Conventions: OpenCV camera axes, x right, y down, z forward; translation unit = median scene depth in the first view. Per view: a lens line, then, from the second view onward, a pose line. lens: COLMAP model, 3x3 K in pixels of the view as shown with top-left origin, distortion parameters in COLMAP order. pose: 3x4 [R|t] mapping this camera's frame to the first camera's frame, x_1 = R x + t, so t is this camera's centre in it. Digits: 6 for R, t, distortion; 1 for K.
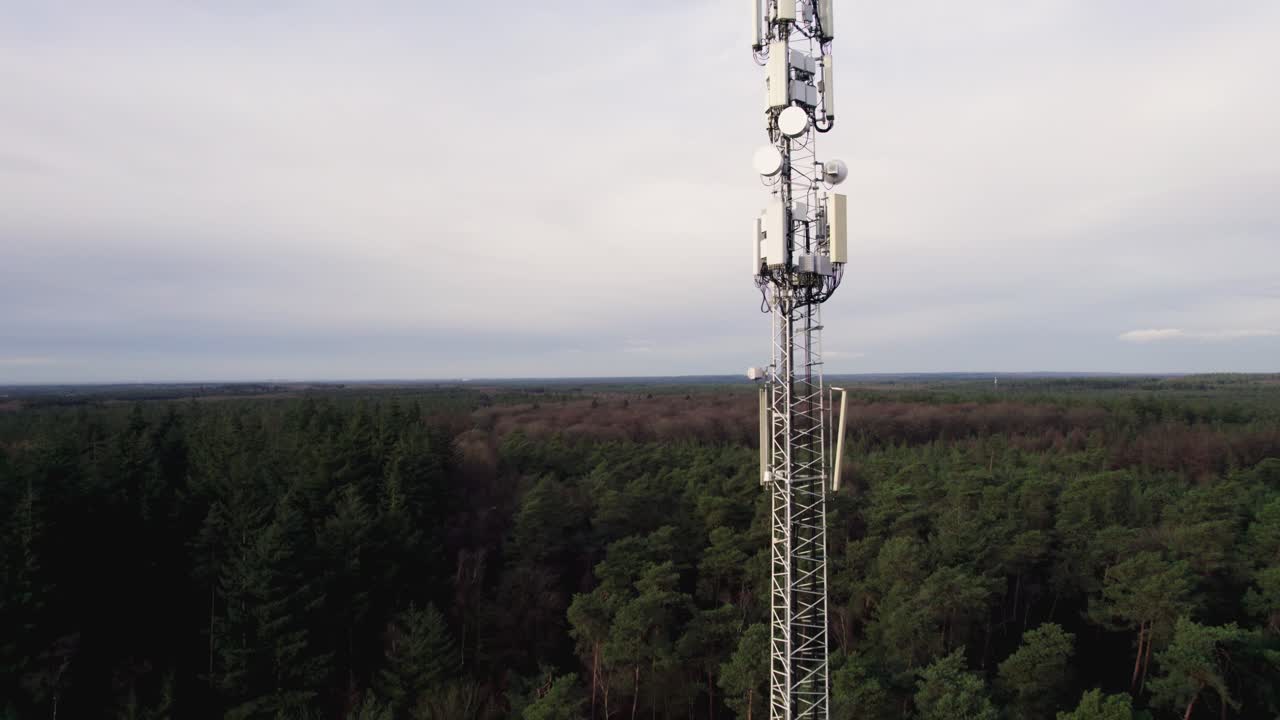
lens RADIAL K [[825.6, 0, 640.0], [0, 825.6, 360.0], [0, 0, 1]] dist [-0.029785, 0.004266]
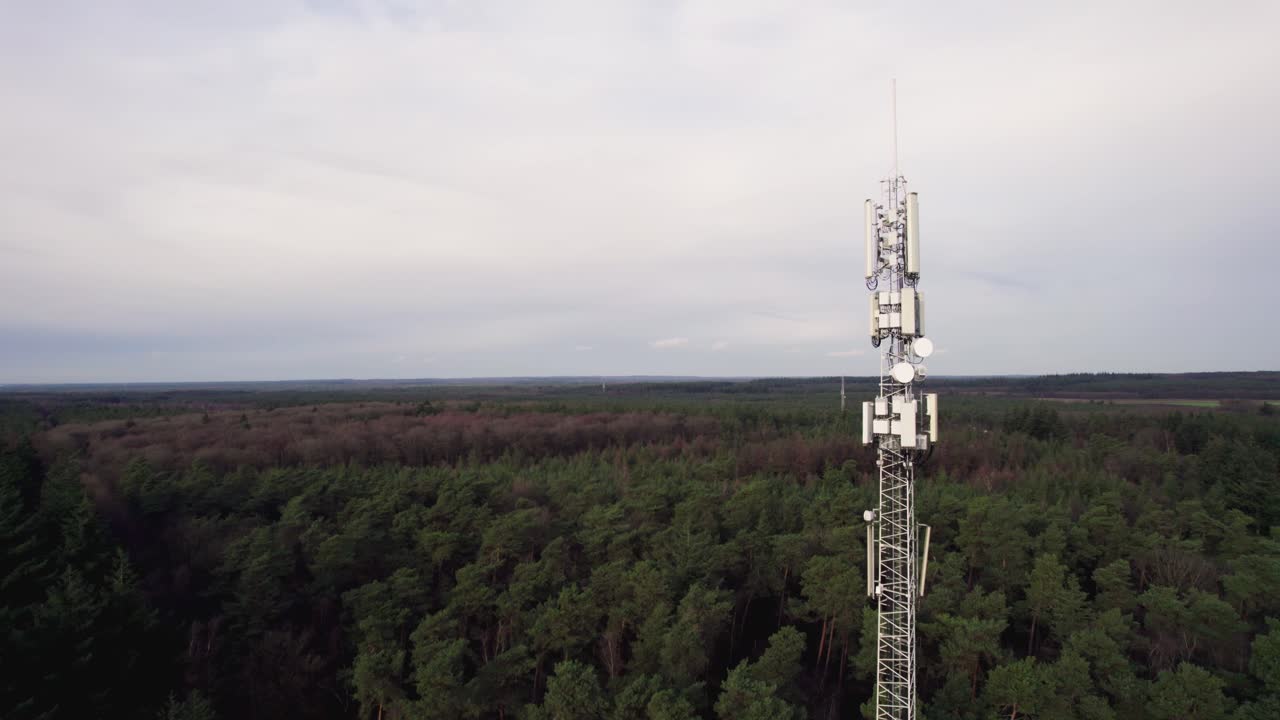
lens RADIAL K [[825.6, 0, 640.0], [0, 825.6, 360.0], [0, 0, 1]] dist [-0.029785, 0.004266]
pose [[0.897056, 0.006977, 0.441862, -0.150873], [-0.004527, 0.999968, -0.006598, -0.043399], [-0.441894, 0.003918, 0.897059, -0.012953]]
